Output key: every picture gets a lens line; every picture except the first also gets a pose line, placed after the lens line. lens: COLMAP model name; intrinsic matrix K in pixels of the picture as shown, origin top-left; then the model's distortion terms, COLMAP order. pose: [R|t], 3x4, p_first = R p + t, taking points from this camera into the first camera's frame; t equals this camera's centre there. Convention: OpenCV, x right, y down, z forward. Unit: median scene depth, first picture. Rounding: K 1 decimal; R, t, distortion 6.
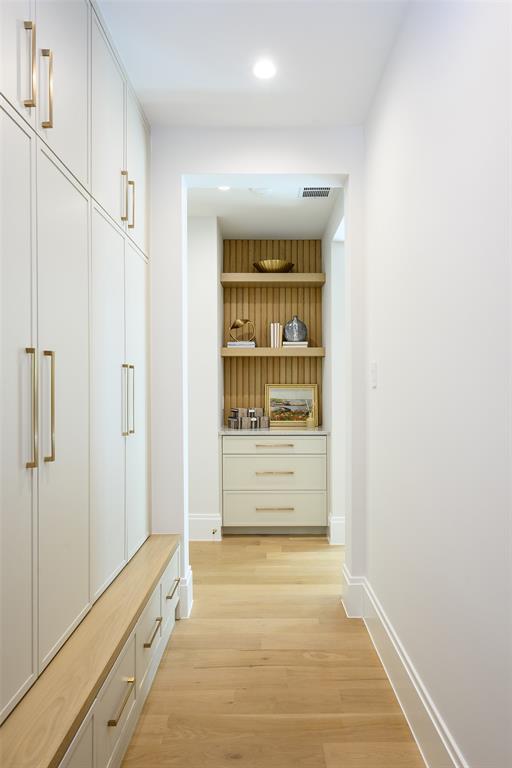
lens RADIAL K [[469.7, 0, 256.0], [0, 469.7, 384.0], [0, 0, 1]] dist [0.000572, -0.000256]
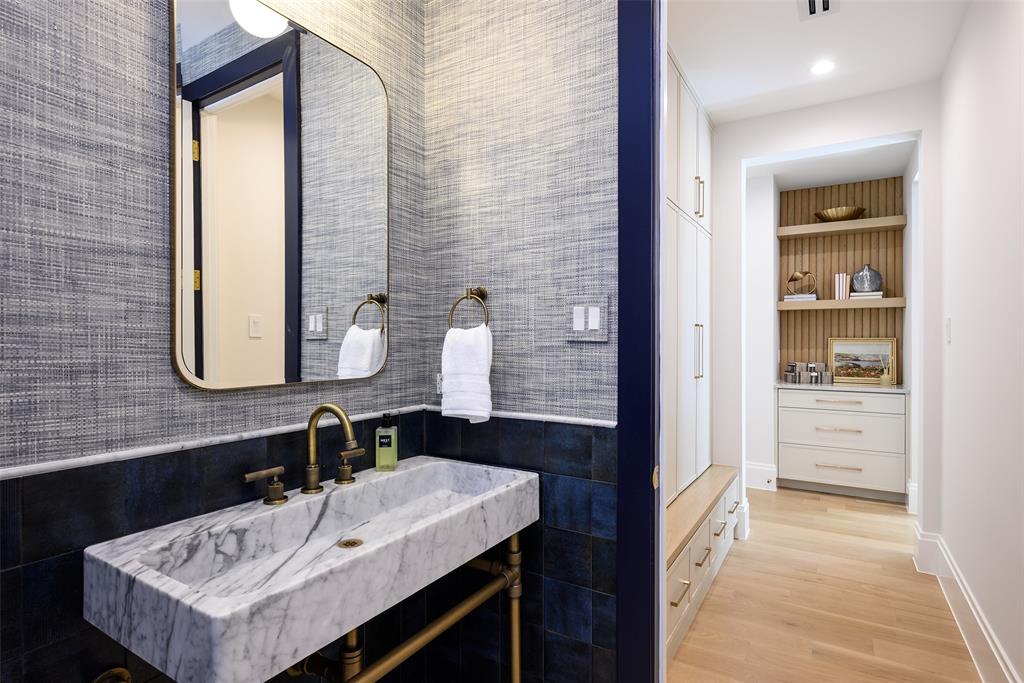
lens RADIAL K [[517.2, 0, 512.0], [0, 517.2, 341.5], [0, 0, 1]] dist [0.000836, -0.008690]
pose [[0.856659, 0.005931, -0.515848, 0.010764], [-0.000118, 0.999936, 0.011302, -0.004464], [0.515882, -0.009621, 0.856605, -0.240431]]
